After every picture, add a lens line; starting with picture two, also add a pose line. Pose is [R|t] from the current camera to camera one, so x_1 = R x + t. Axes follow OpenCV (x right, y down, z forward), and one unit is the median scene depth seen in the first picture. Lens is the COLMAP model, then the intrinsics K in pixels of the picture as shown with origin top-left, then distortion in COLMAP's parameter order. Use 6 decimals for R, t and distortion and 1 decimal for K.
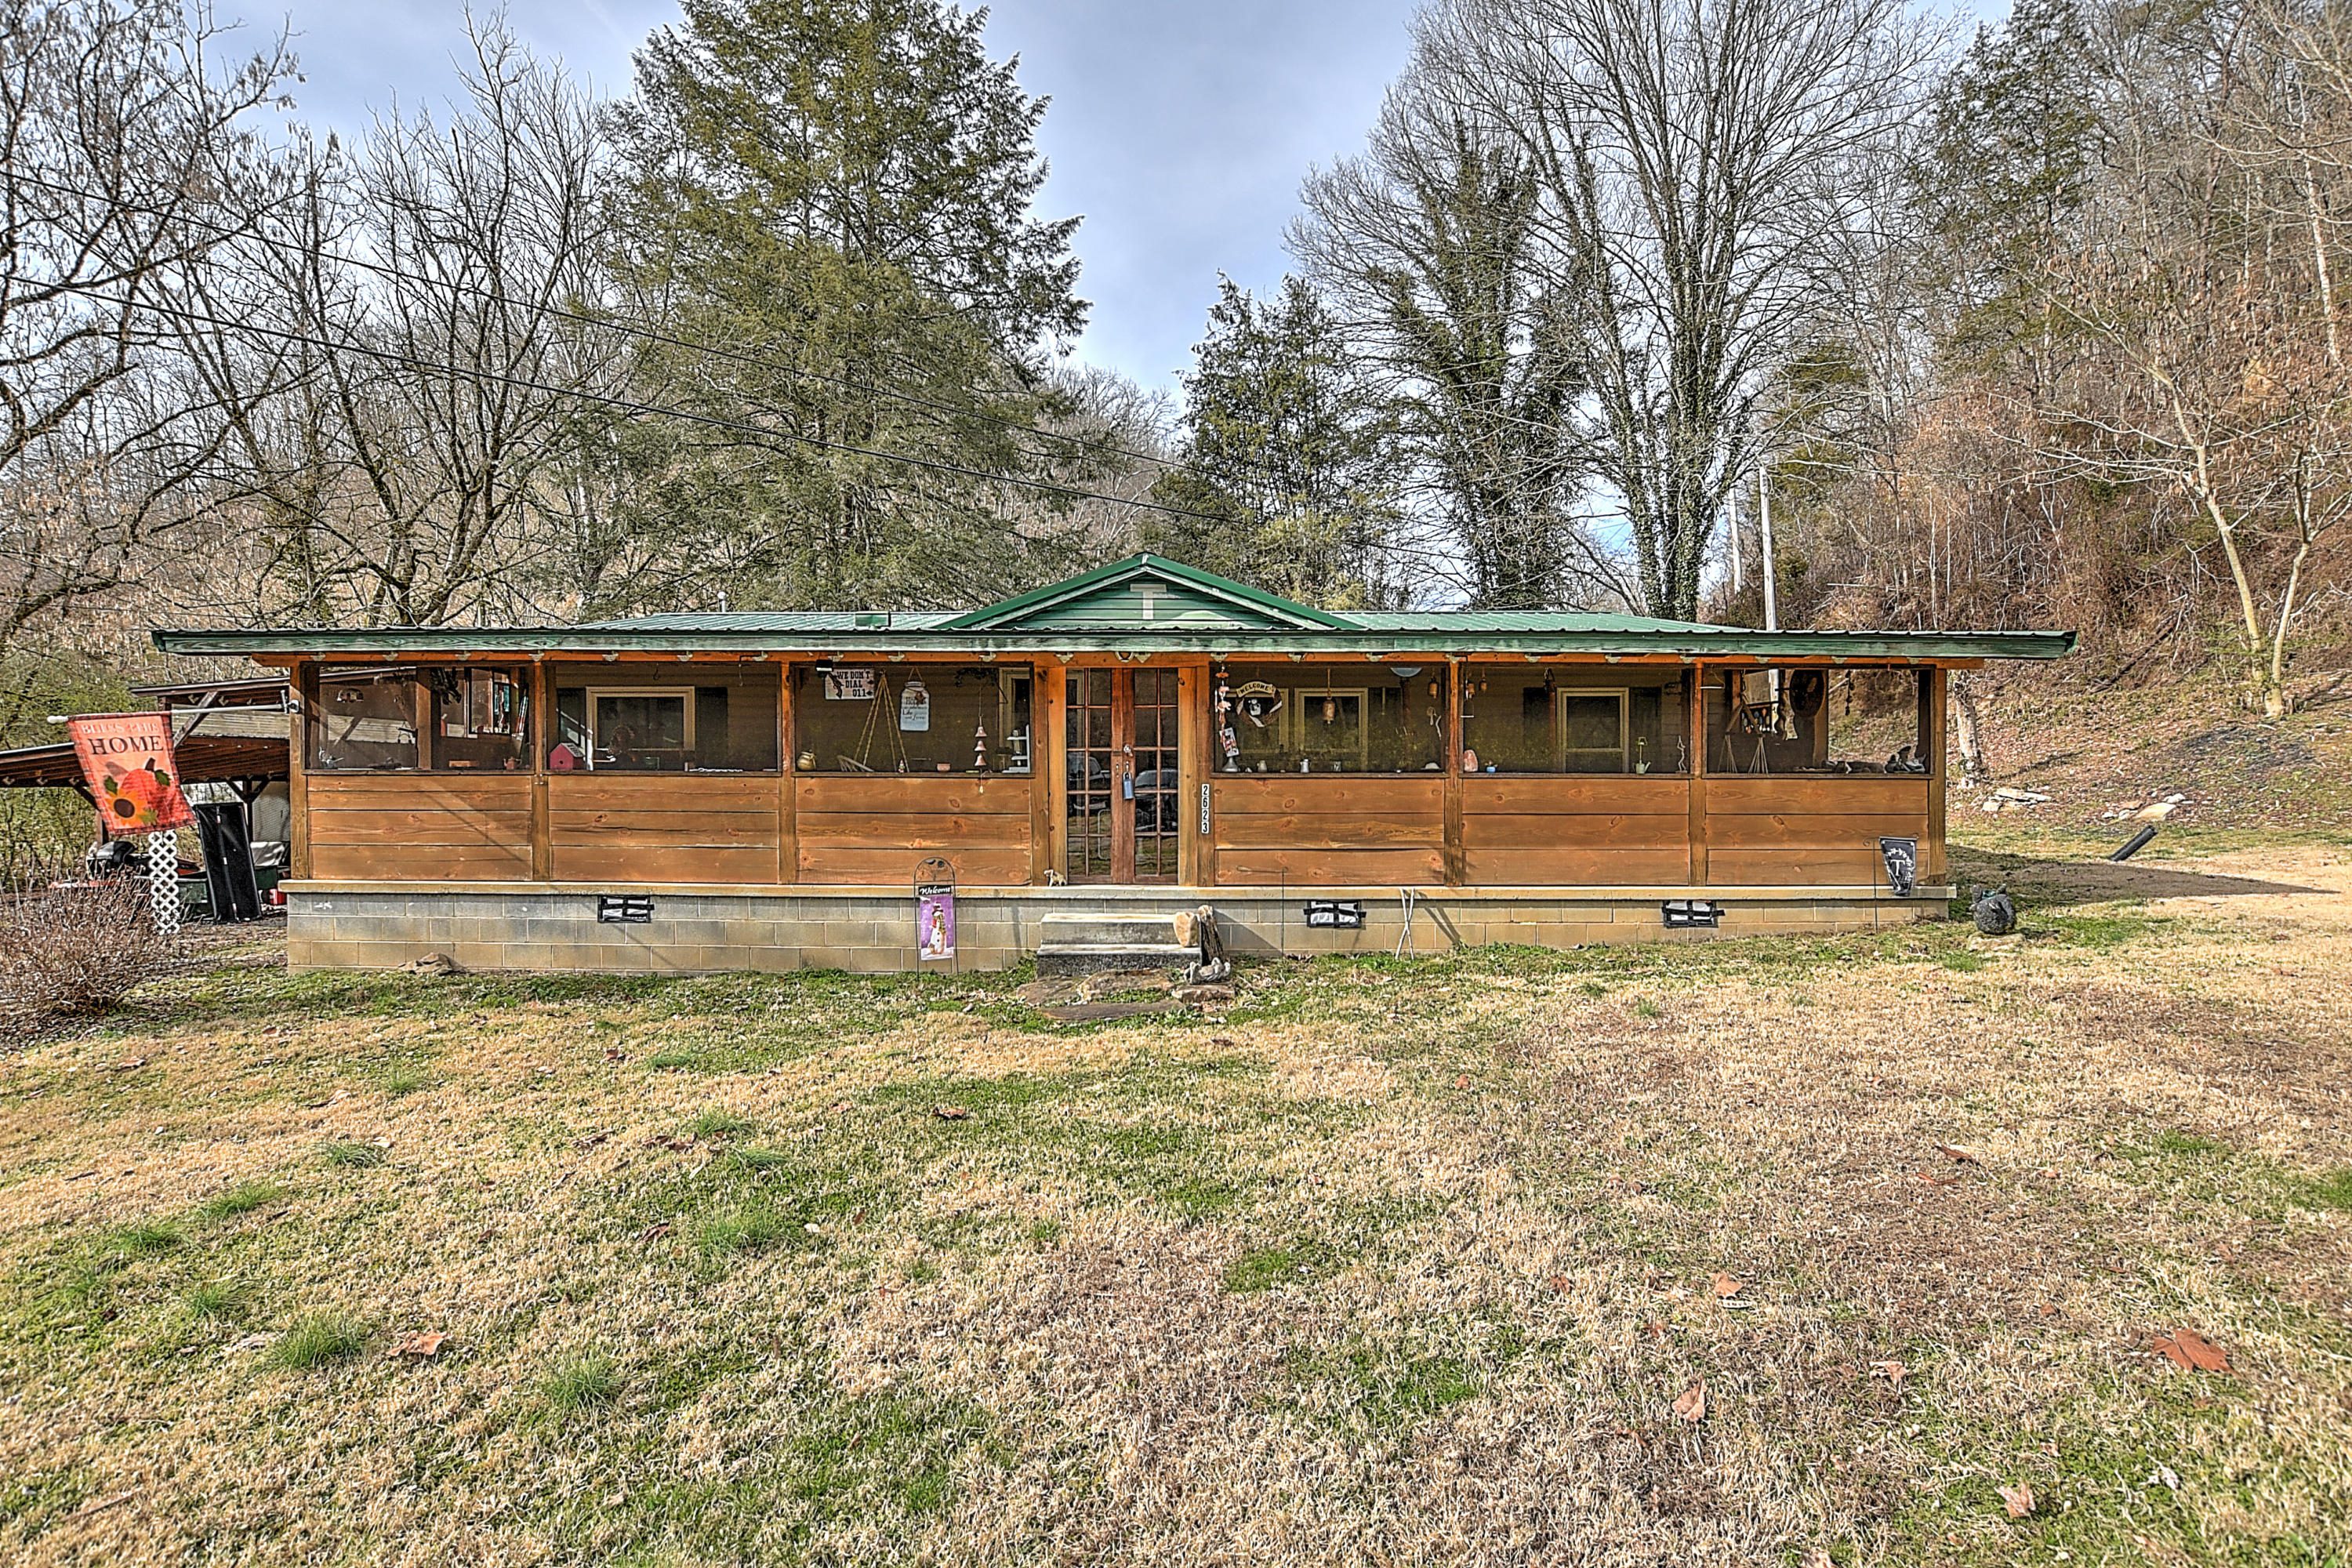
lens RADIAL K [[1037.7, 0, 1195.2], [0, 1037.7, 783.1], [0, 0, 1]] dist [-0.035652, 0.006238]
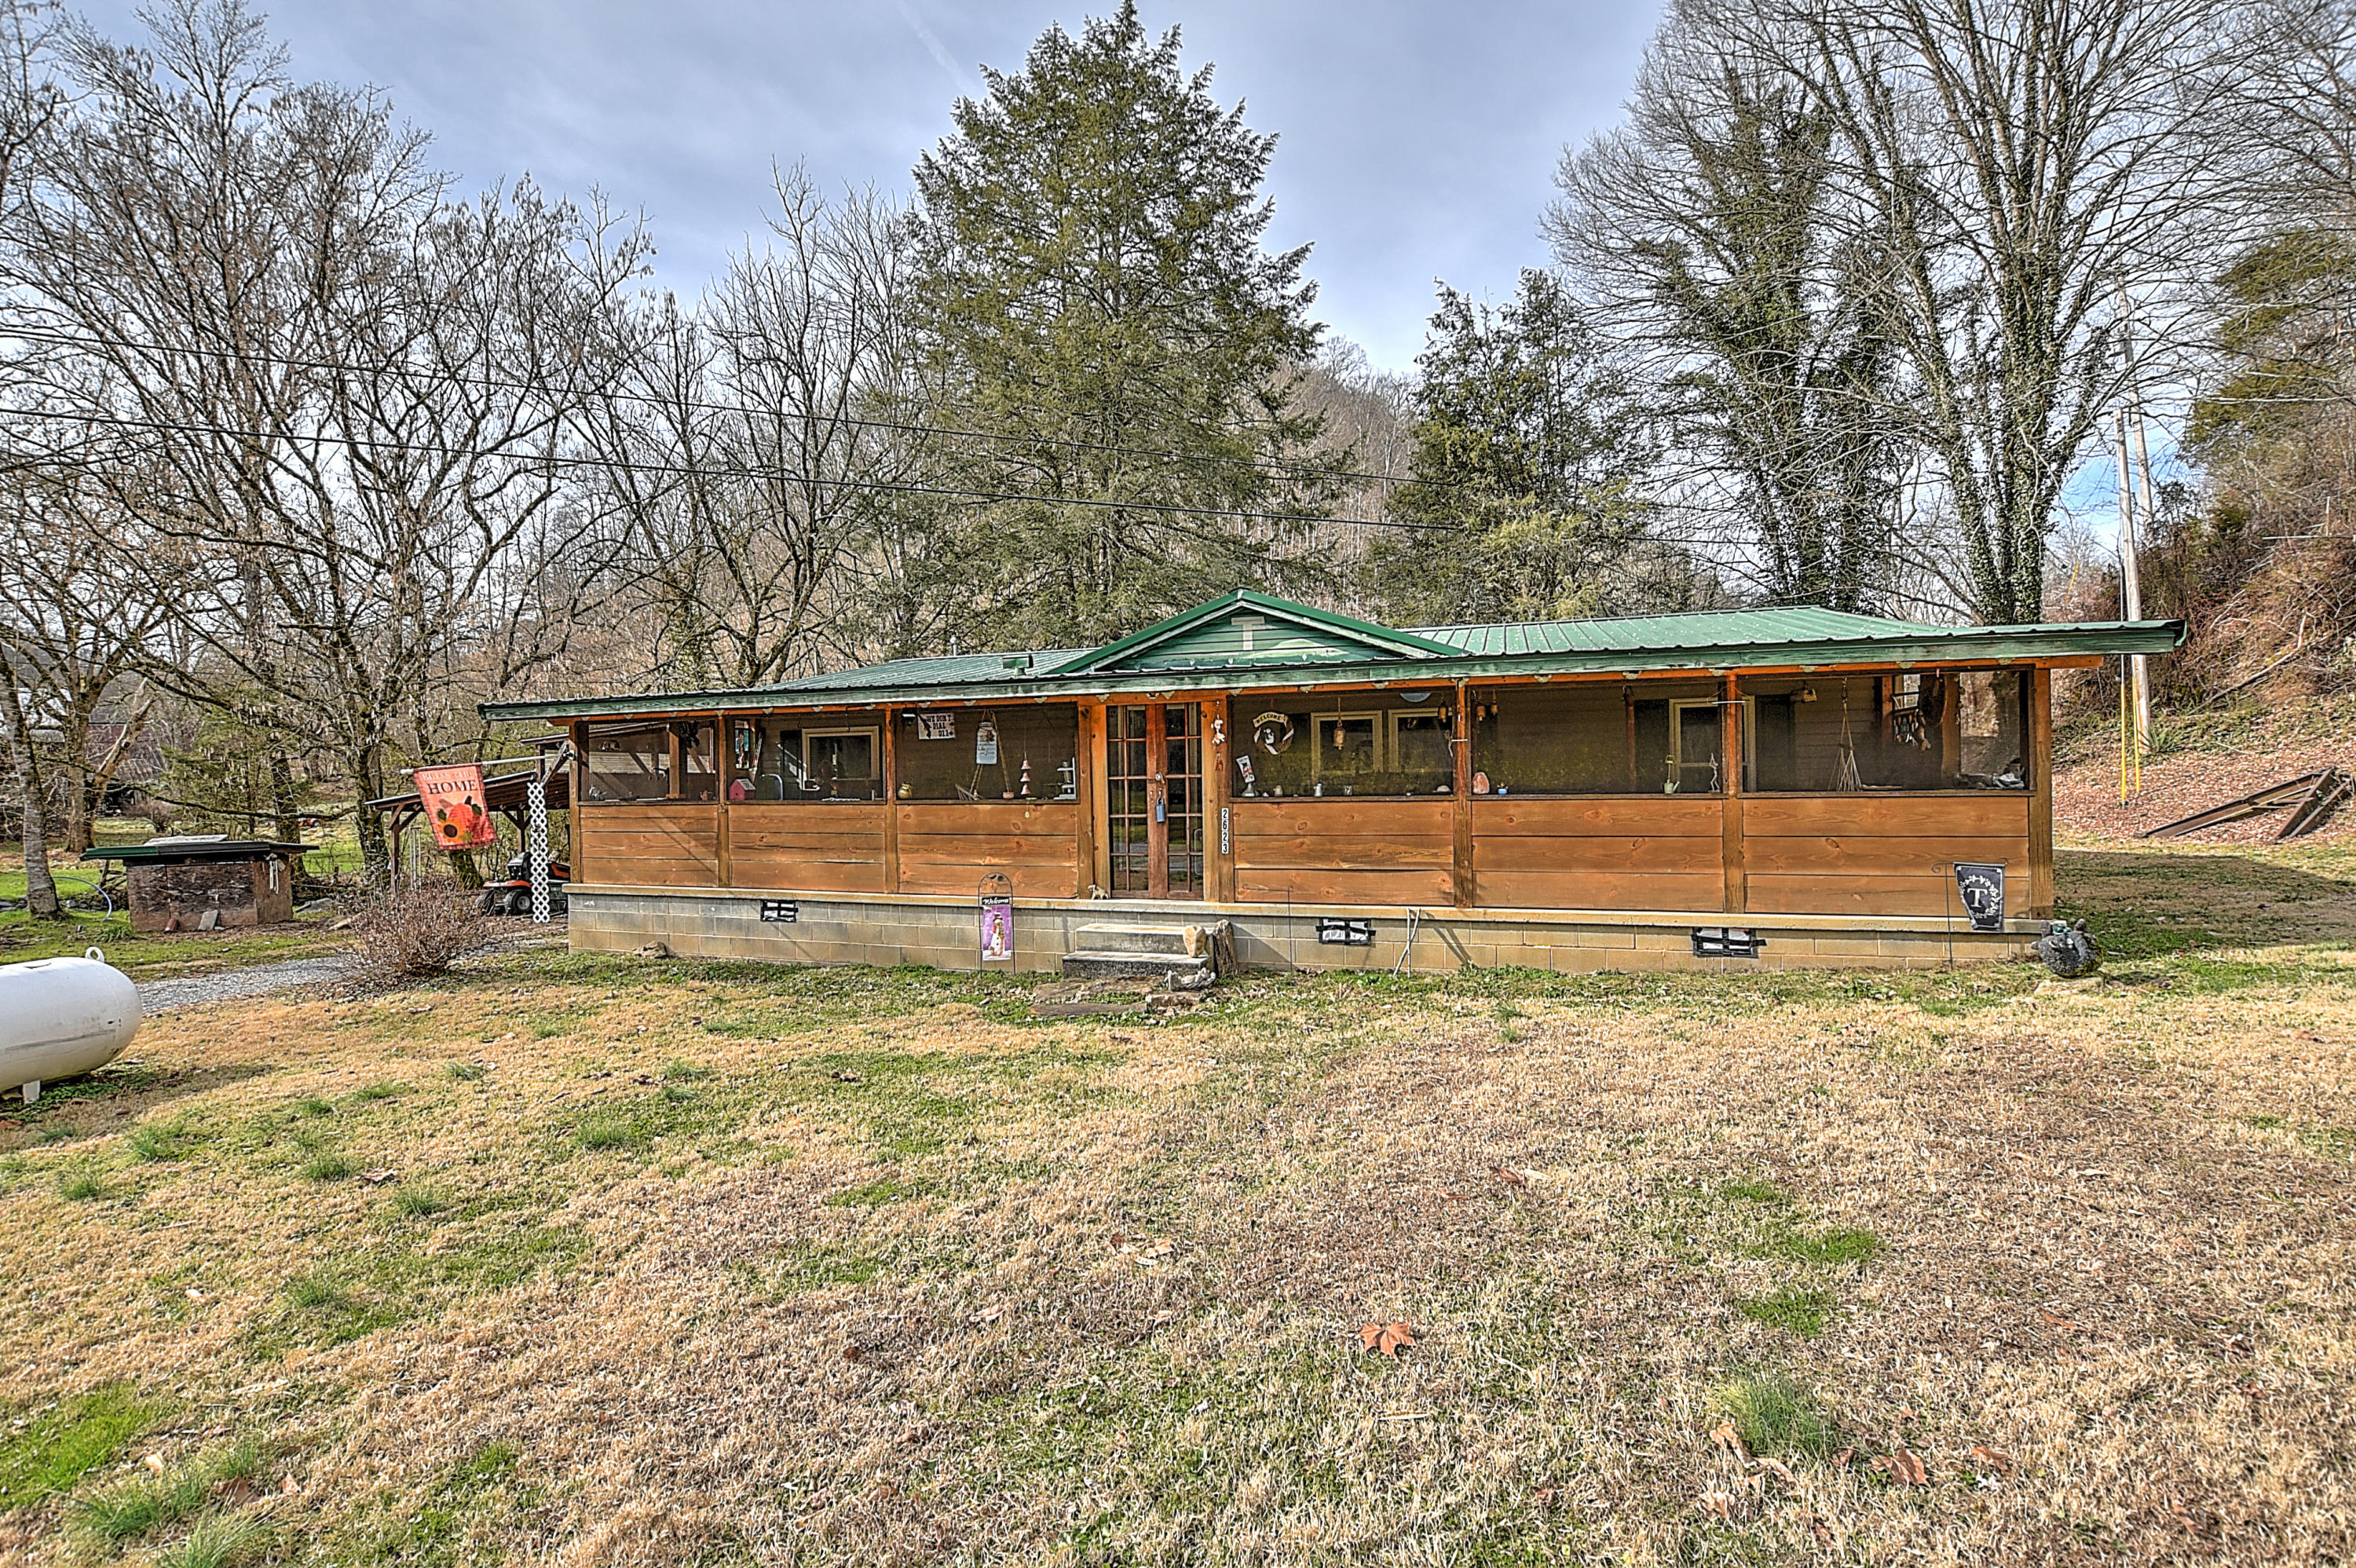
lens RADIAL K [[1039.3, 0, 1186.9], [0, 1039.3, 788.4], [0, 0, 1]] dist [-0.035652, 0.006238]
pose [[0.950958, -0.012422, -0.309071, 0.305703], [0.010822, 0.999918, -0.006889, -0.012593], [0.309131, 0.003206, 0.951014, -0.046829]]
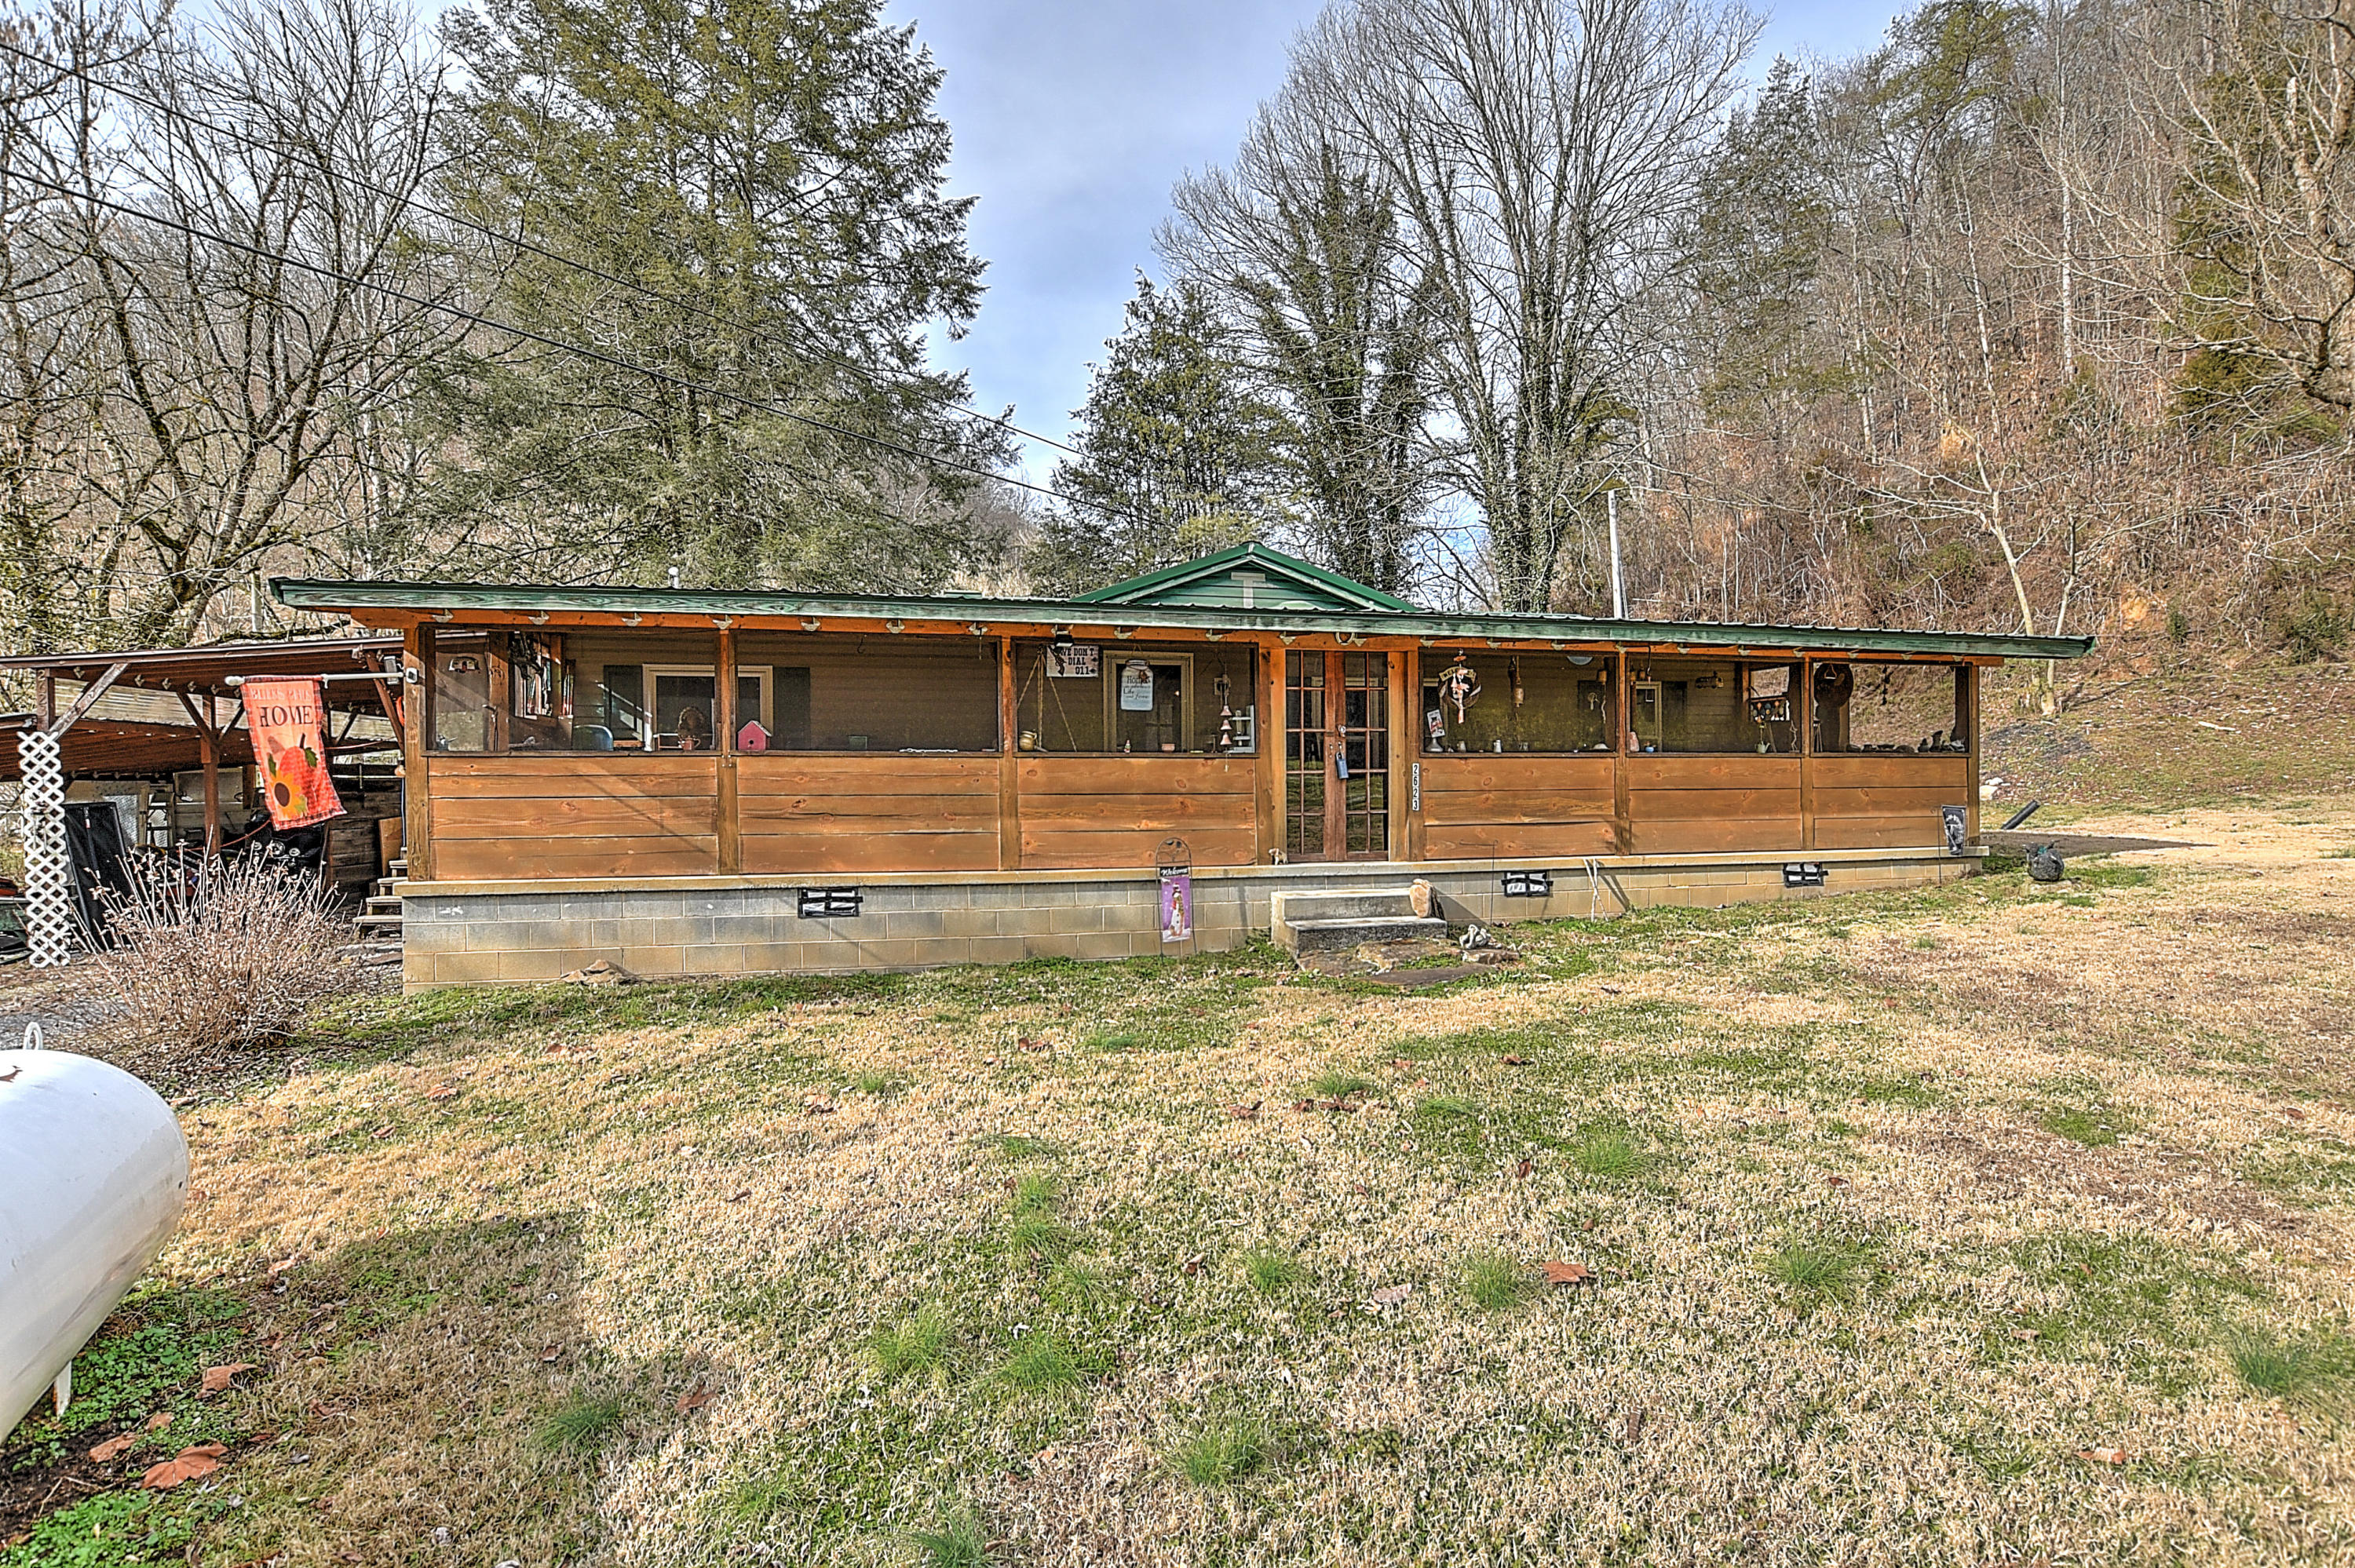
lens RADIAL K [[1038.9, 0, 1218.1], [0, 1038.9, 781.3], [0, 0, 1]] dist [-0.035652, 0.006238]
pose [[0.974512, -0.007987, 0.224191, -0.415707], [0.008845, 0.999957, -0.002822, 0.020115], [-0.224159, 0.004733, 0.974541, 0.023285]]
